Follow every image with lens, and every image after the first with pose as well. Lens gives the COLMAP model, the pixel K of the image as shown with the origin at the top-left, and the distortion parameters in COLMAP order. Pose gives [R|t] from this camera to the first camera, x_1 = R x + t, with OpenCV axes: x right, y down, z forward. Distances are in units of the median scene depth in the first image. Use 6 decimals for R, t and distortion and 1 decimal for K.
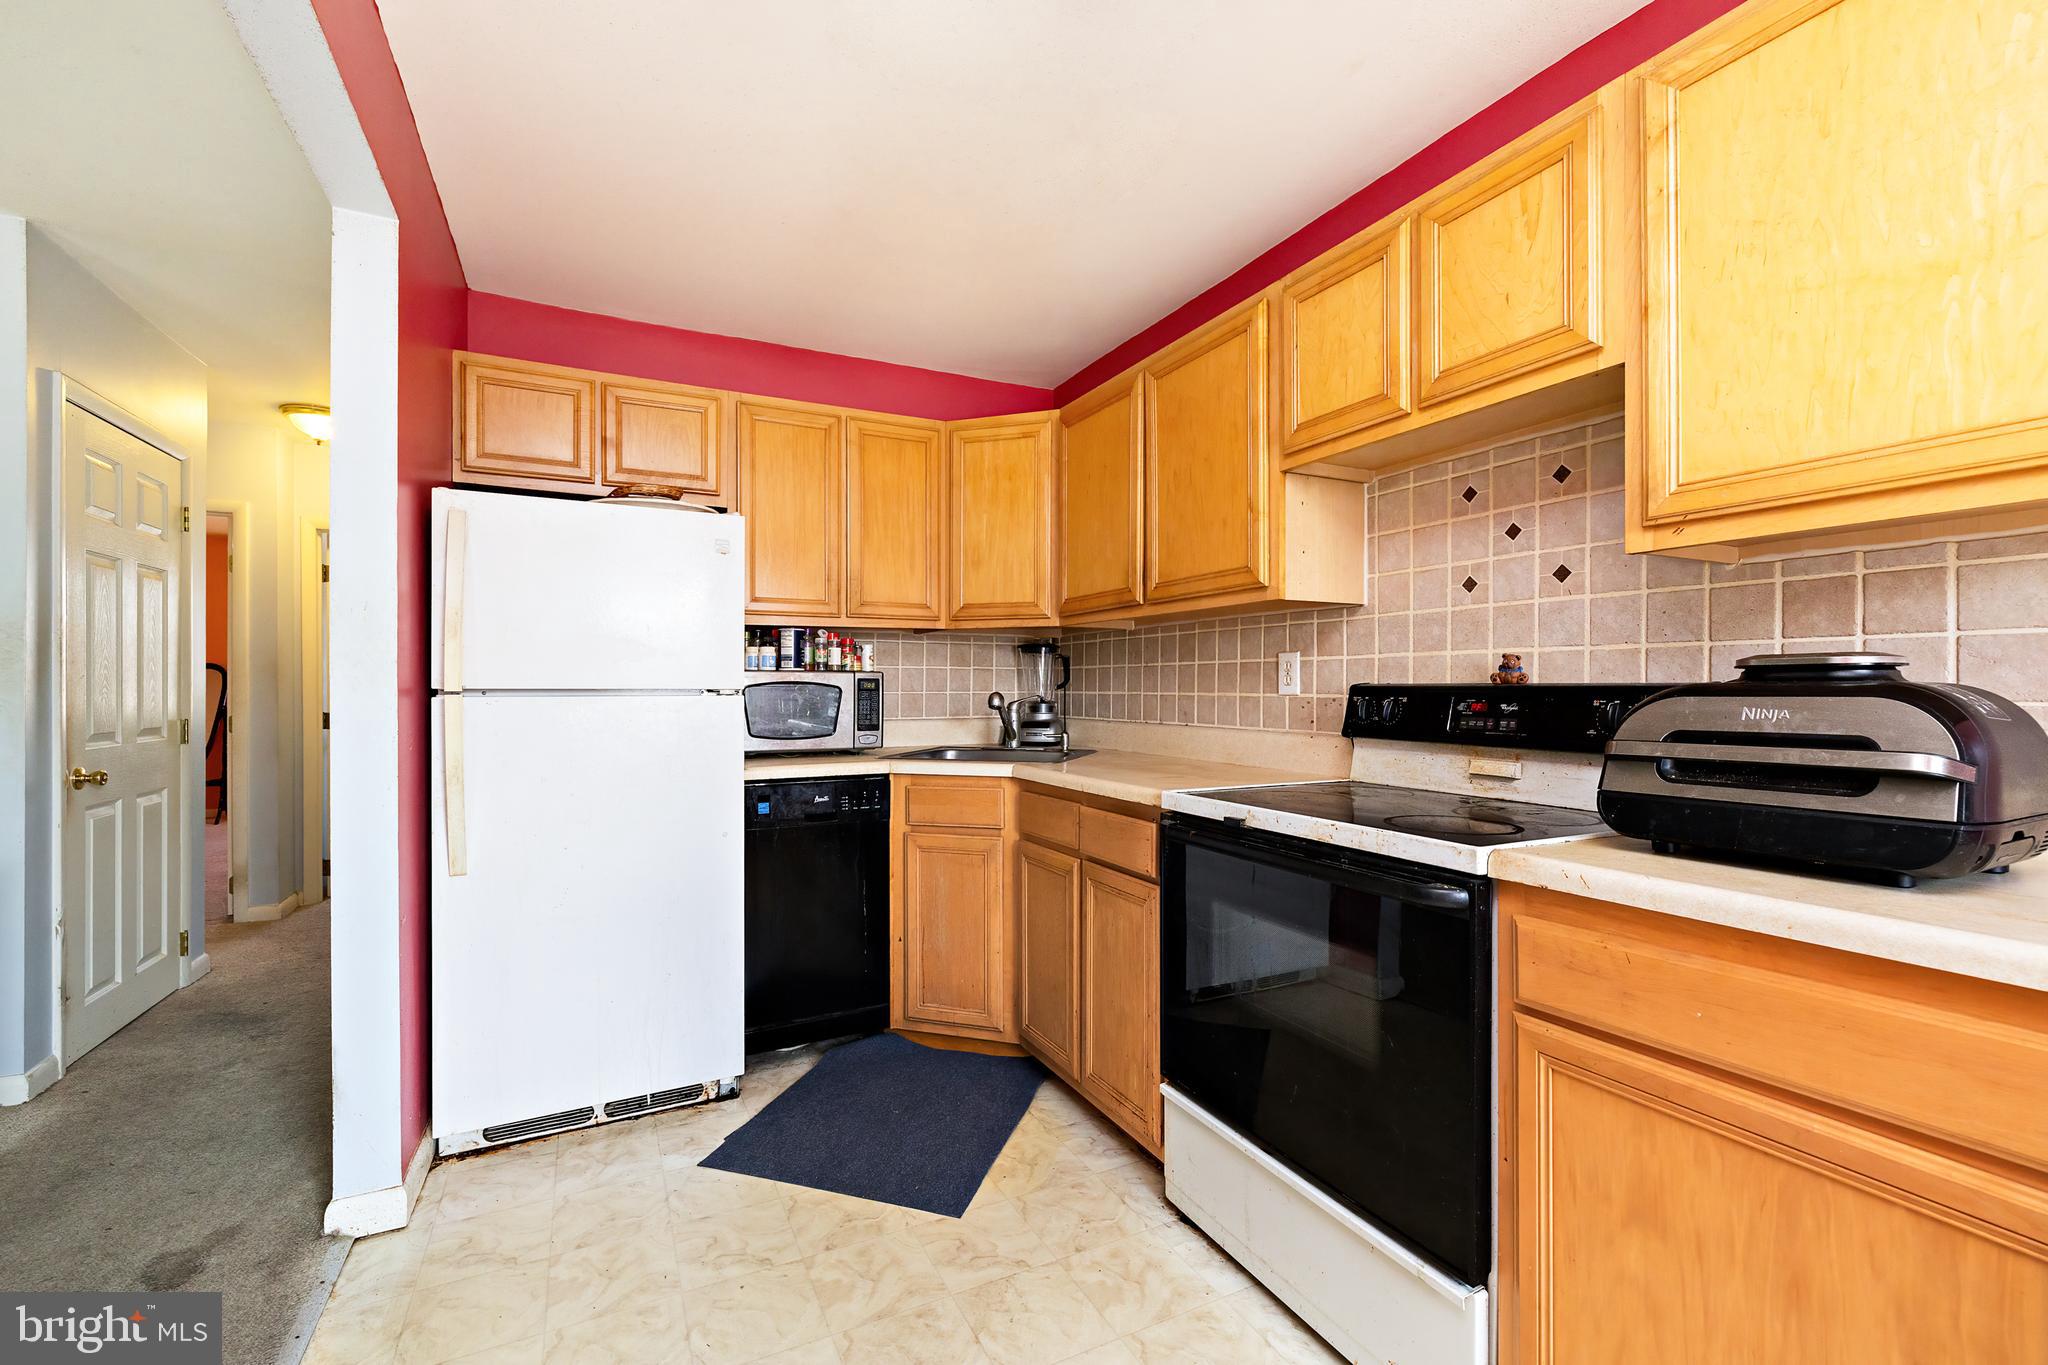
lens RADIAL K [[847.7, 0, 1024.5], [0, 847.7, 689.7], [0, 0, 1]] dist [0.003251, 0.000006]
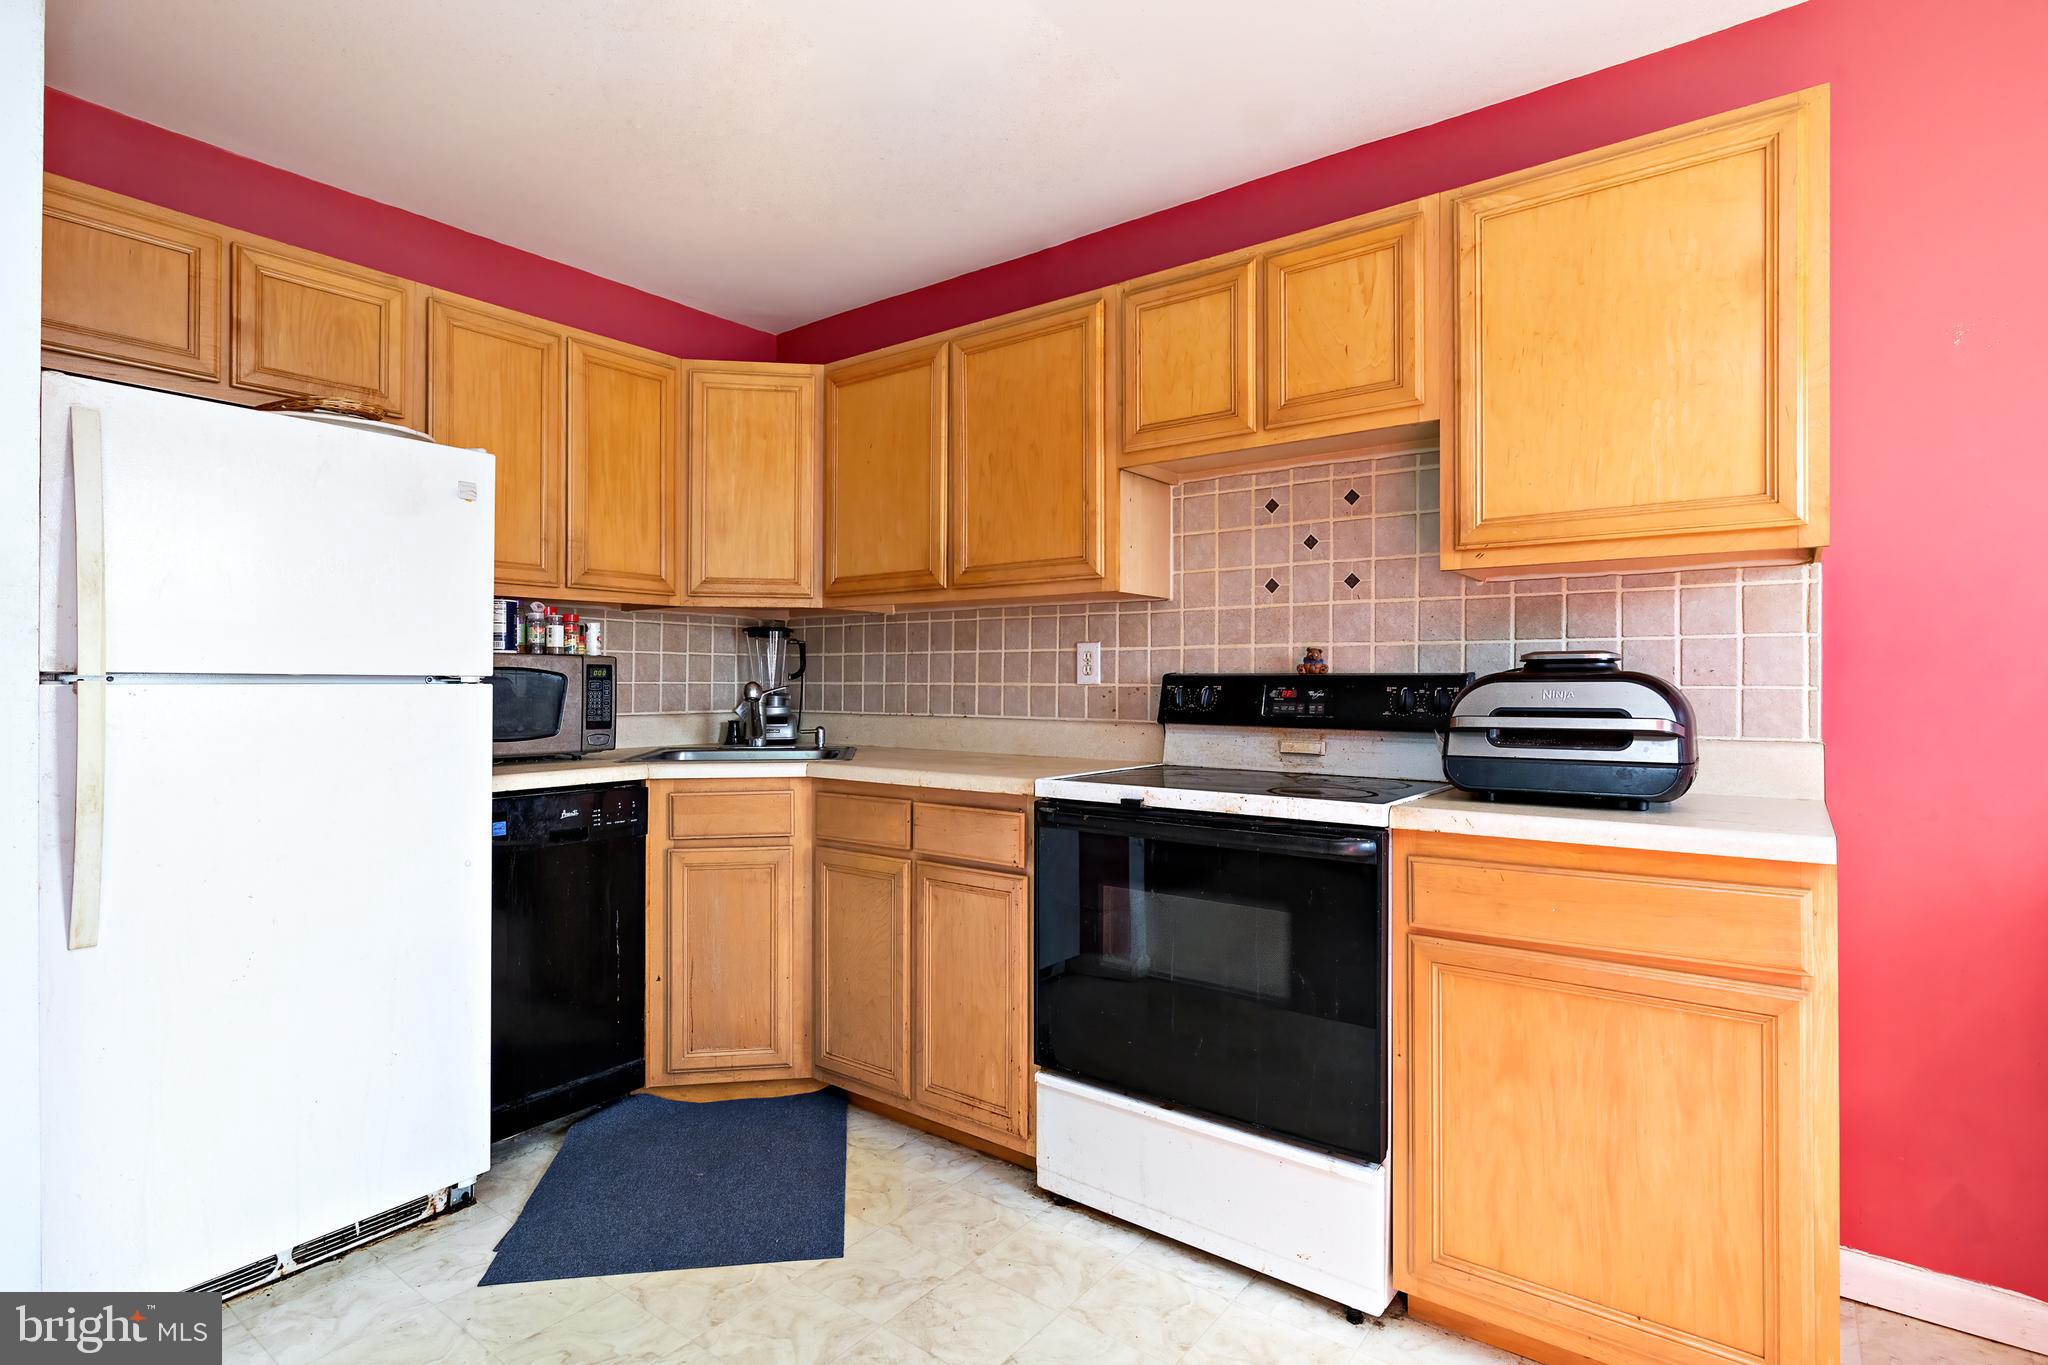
lens RADIAL K [[990.1, 0, 1012.3], [0, 990.1, 680.4], [0, 0, 1]] dist [-0.000049, 0.000285]
pose [[0.899990, 0.003094, 0.435899, -0.337387], [-0.001362, 0.999990, -0.004284, 0.007641], [-0.435908, 0.003262, 0.899985, -0.032854]]
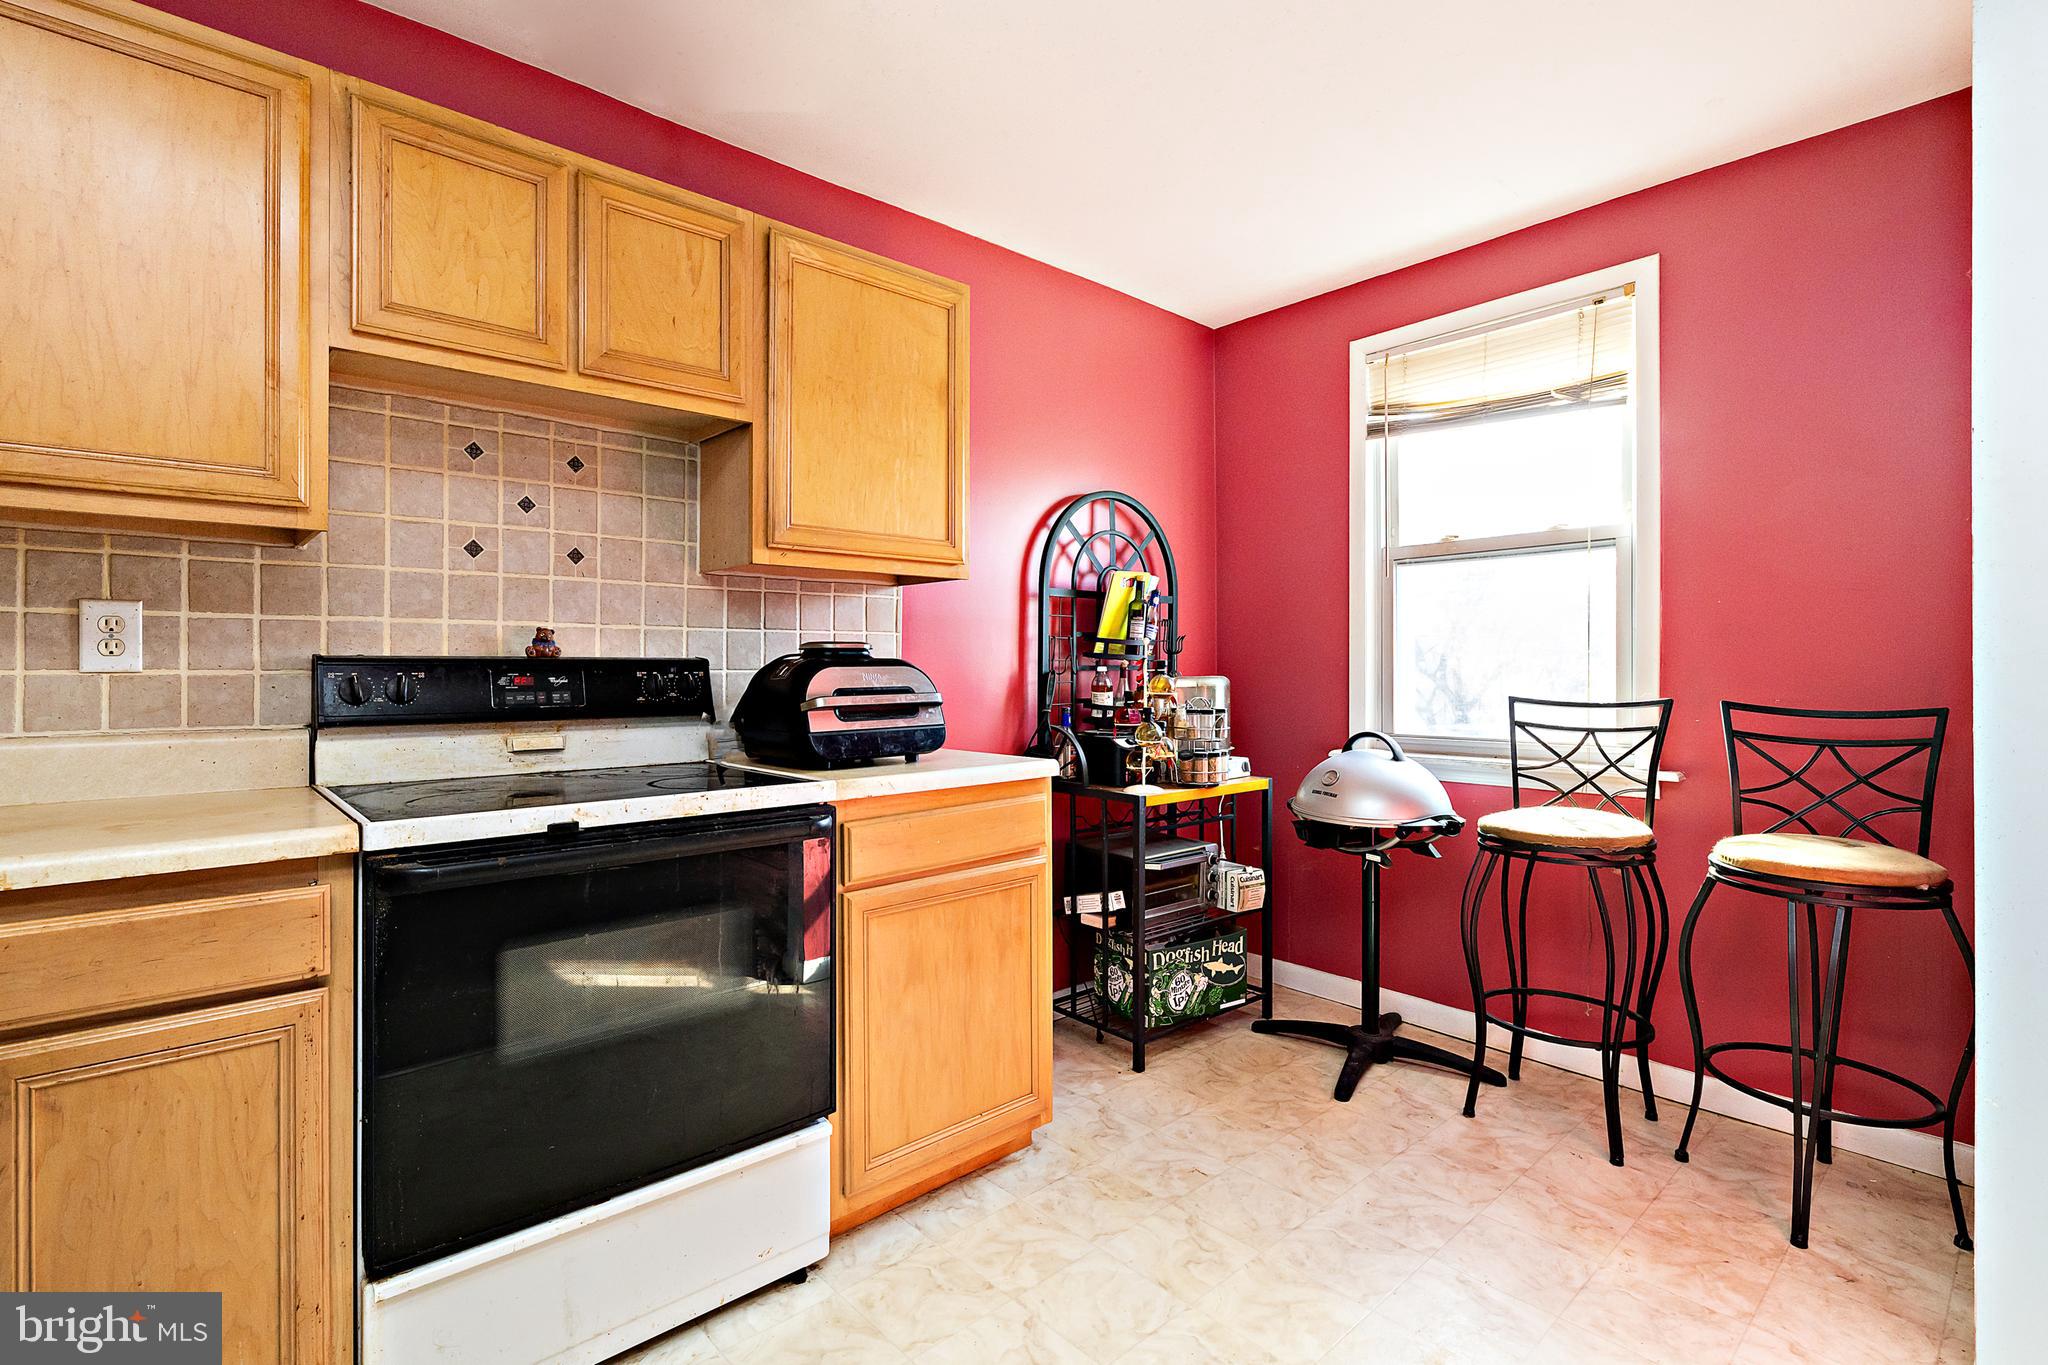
lens RADIAL K [[961.0, 0, 1010.2], [0, 961.0, 662.2], [0, 0, 1]] dist [-0.001120, 0.000164]
pose [[-0.251323, 0.004331, 0.967894, -0.587772], [0.002763, 0.999989, -0.003757, 0.004138], [-0.967899, 0.001730, -0.251332, 0.654772]]
